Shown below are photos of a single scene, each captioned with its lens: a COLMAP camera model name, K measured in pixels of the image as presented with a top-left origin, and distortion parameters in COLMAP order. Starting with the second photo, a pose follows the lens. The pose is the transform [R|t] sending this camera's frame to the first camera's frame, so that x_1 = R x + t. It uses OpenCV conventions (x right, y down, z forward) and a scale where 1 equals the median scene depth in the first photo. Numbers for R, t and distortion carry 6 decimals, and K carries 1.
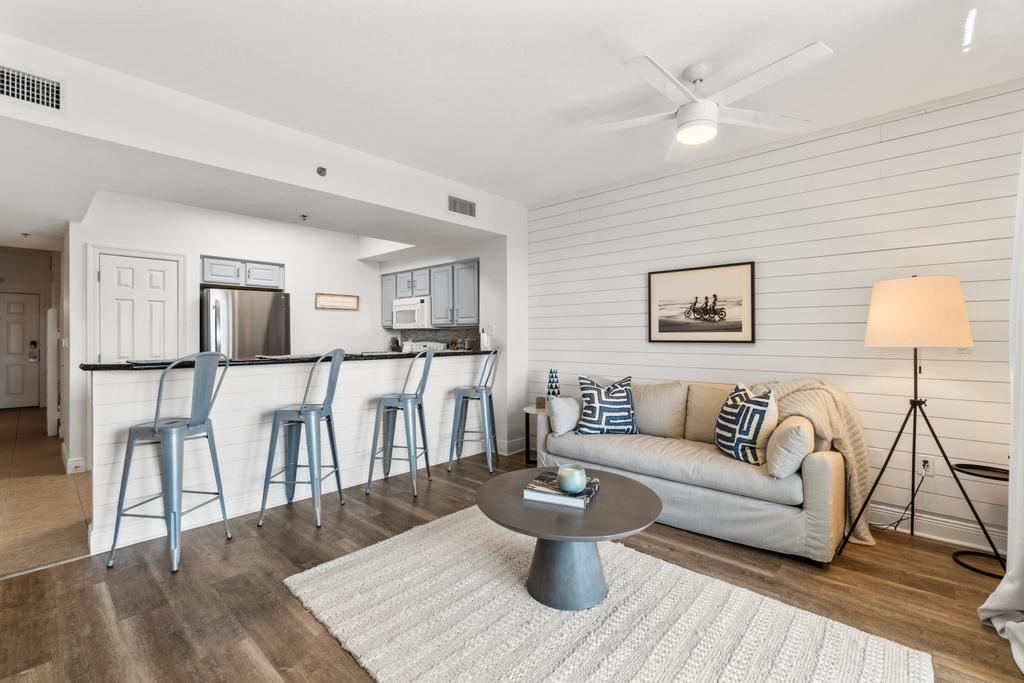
lens RADIAL K [[448.8, 0, 512.0], [0, 448.8, 341.5], [0, 0, 1]] dist [-0.009715, 0.000243]
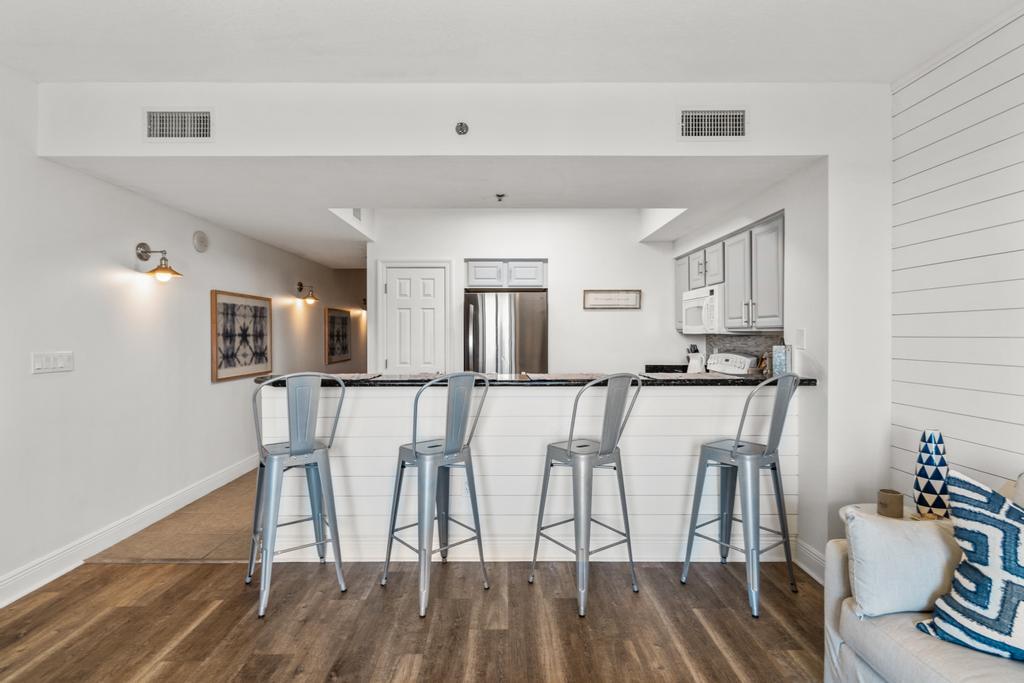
lens RADIAL K [[499.1, 0, 508.7], [0, 499.1, 337.1], [0, 0, 1]] dist [-0.000271, -0.000321]
pose [[0.676604, 0.006415, -0.736319, 0.210624], [-0.009286, 0.999957, 0.000179, -0.034296], [0.736289, 0.006716, 0.676634, 0.453106]]
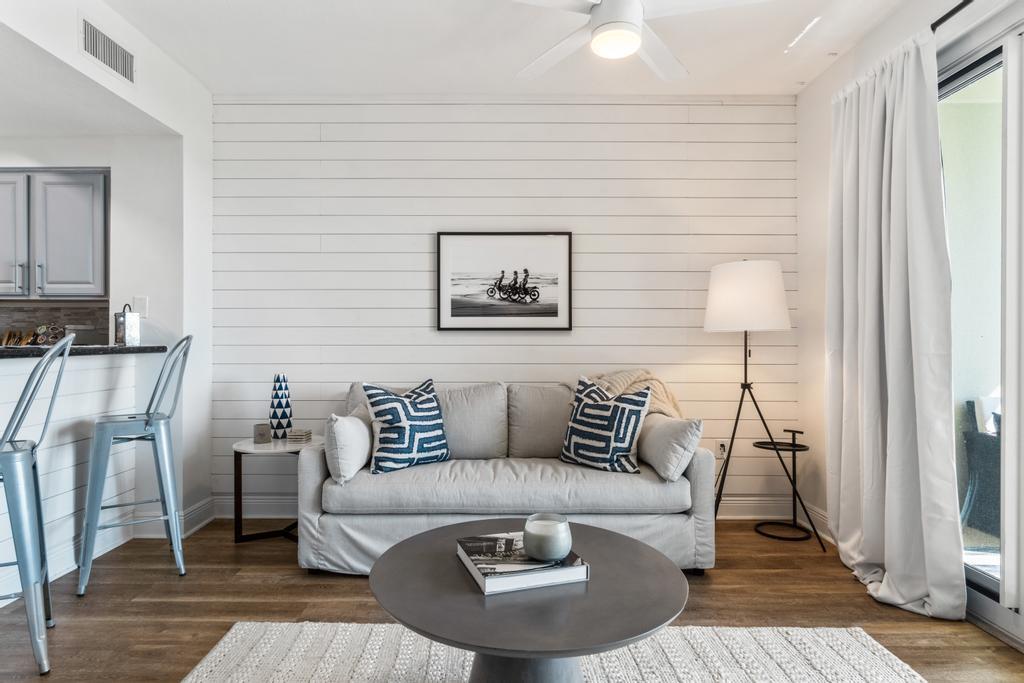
lens RADIAL K [[572.3, 0, 507.3], [0, 572.3, 344.5], [0, 0, 1]] dist [-0.003888, -0.001019]
pose [[0.734678, -0.001655, 0.678414, -0.253451], [0.006350, 0.999970, -0.004437, 0.031789], [-0.678386, 0.007568, 0.734666, 0.286038]]
